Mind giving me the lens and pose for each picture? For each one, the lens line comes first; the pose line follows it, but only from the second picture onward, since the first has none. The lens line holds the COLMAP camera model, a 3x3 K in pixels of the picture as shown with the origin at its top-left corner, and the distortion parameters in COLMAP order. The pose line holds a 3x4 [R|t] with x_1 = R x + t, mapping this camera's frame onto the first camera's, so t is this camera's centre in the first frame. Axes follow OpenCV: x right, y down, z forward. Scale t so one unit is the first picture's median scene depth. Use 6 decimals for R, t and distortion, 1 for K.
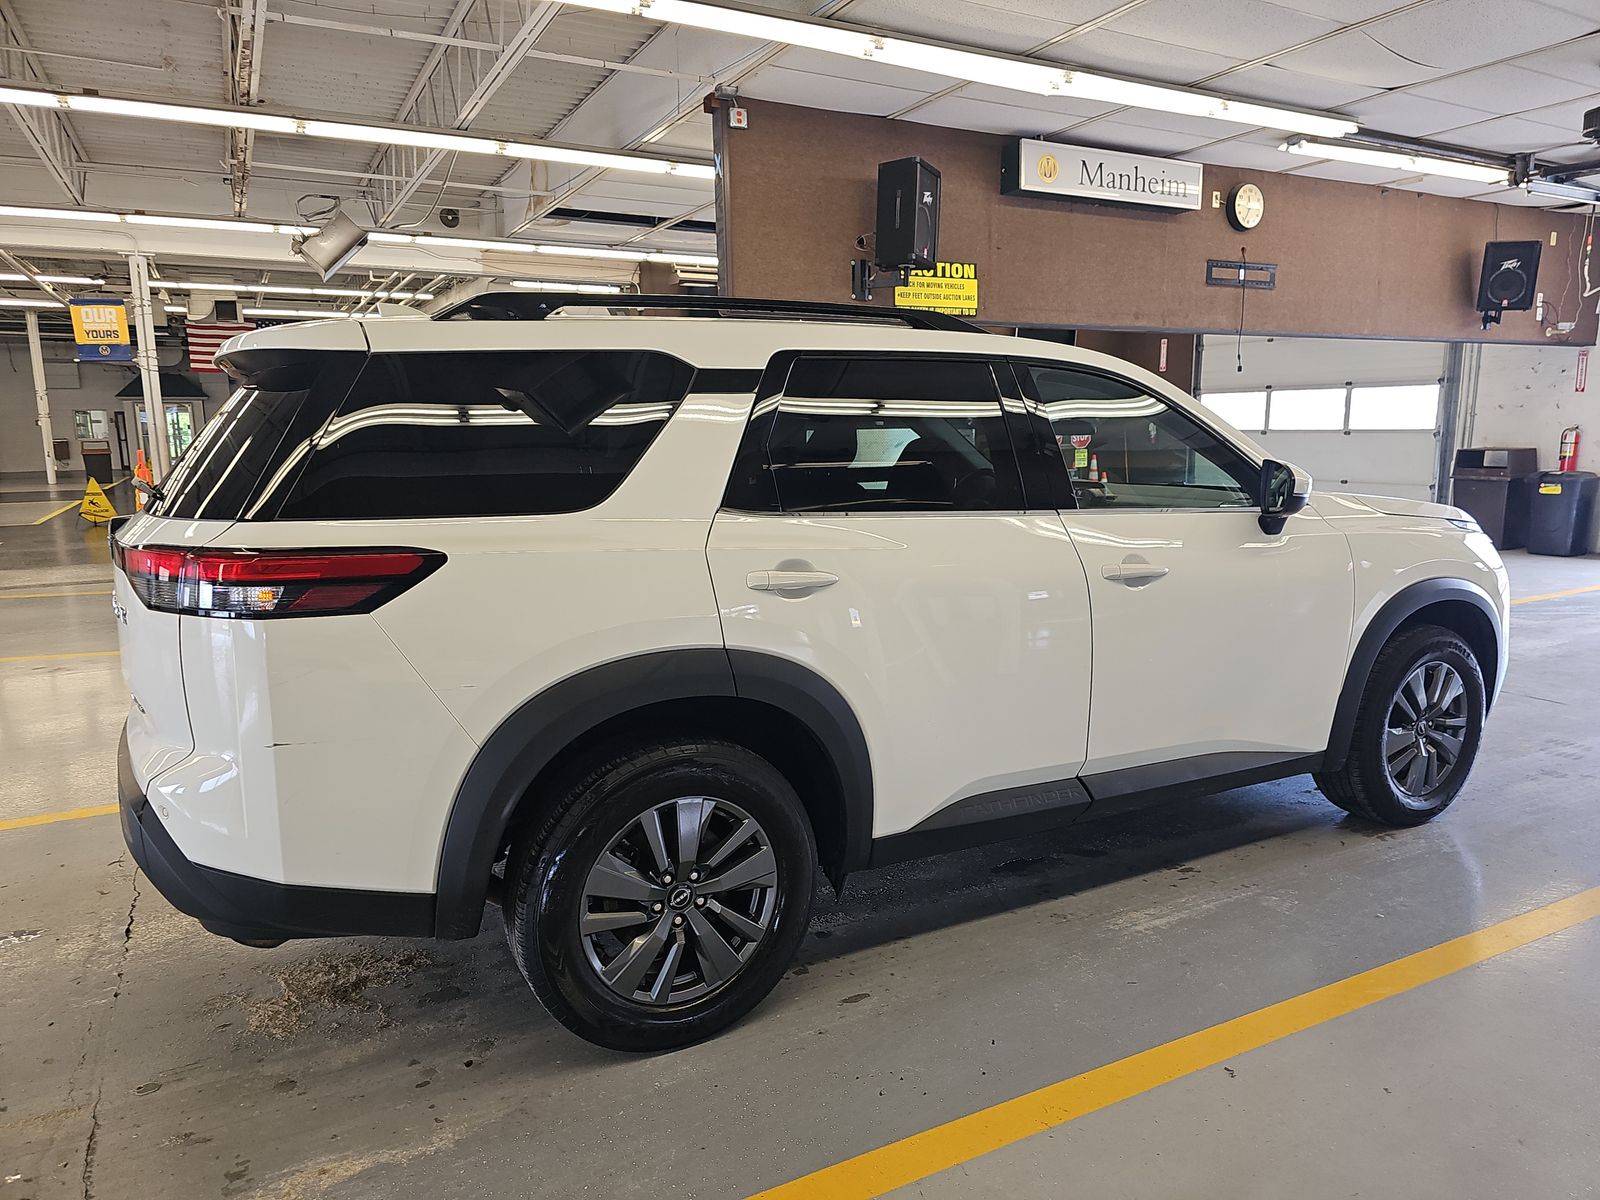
lens RADIAL K [[1059.2, 0, 800.0], [0, 1059.2, 600.0], [0, 0, 1]] dist [0.078314, -0.084503]
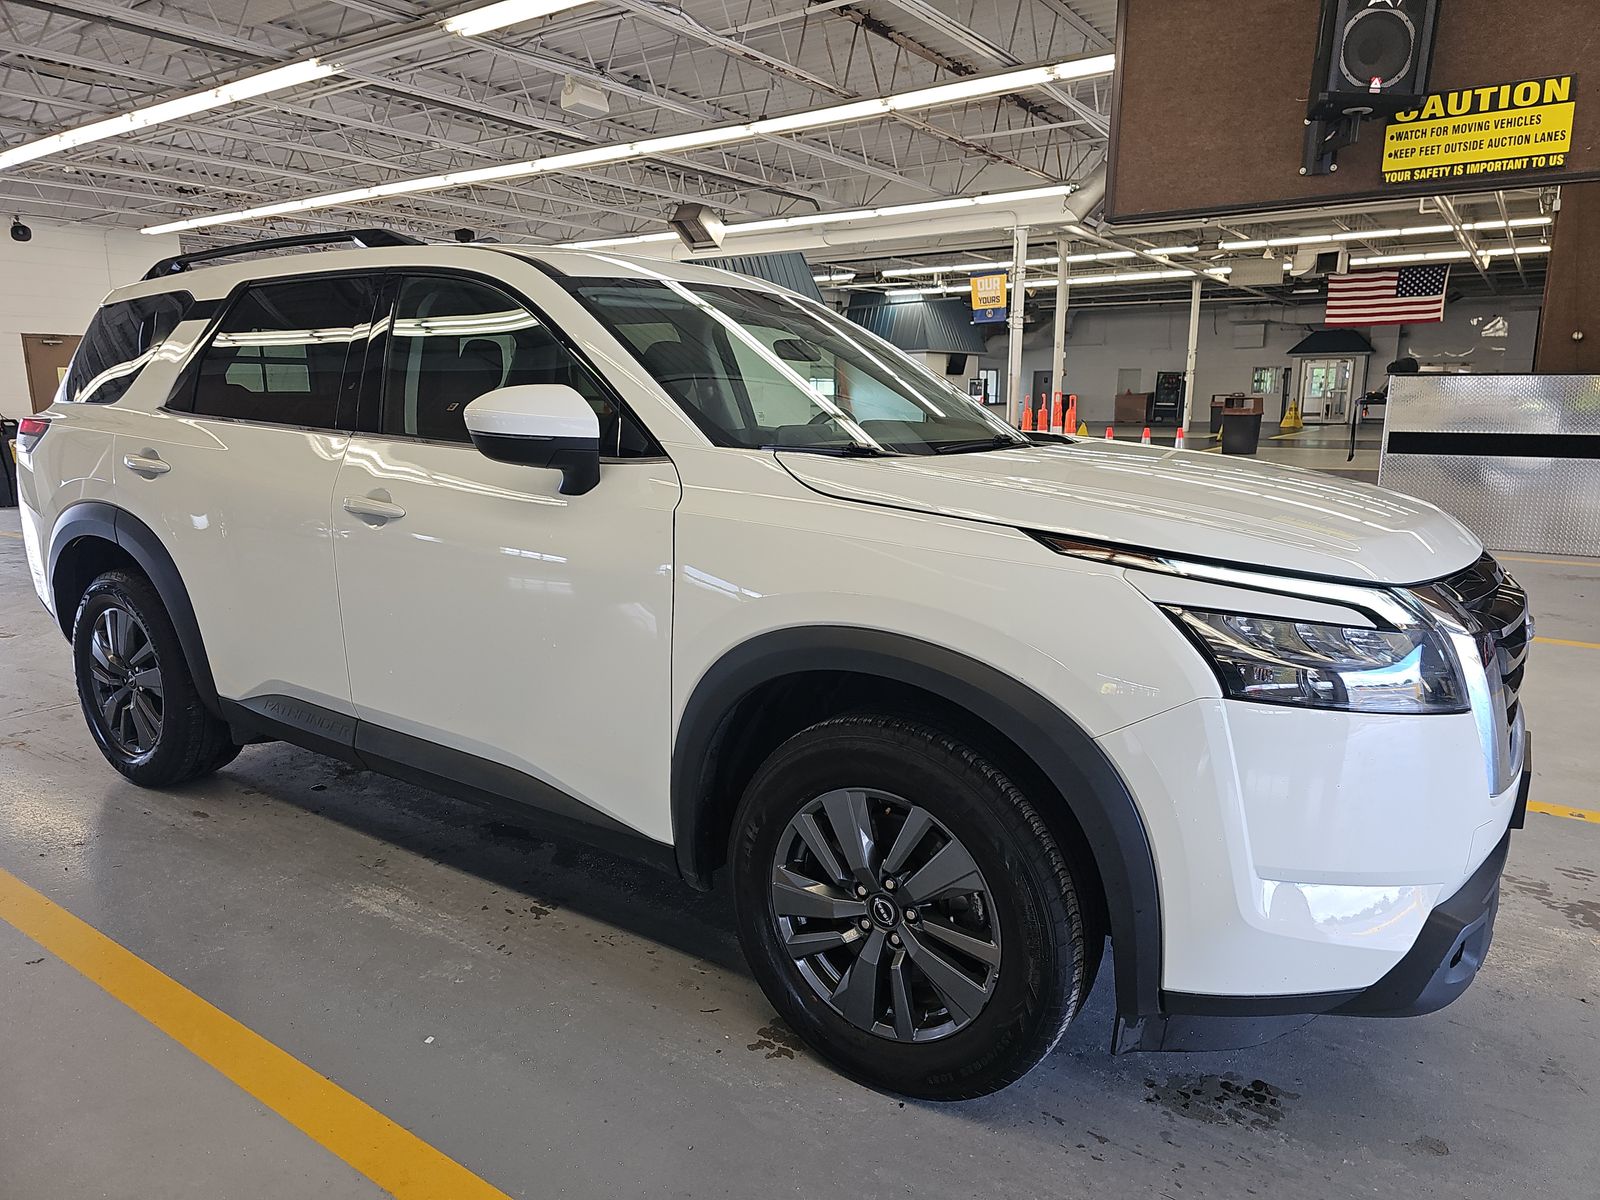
lens RADIAL K [[1055.5, 0, 793.4], [0, 1055.5, 608.2], [0, 0, 1]] dist [0.069467, -0.058455]
pose [[0.454385, 0.188423, -0.870650, 0.559596], [-0.149306, 0.979657, 0.134092, -0.051615], [0.878204, 0.069064, 0.473274, 0.400329]]
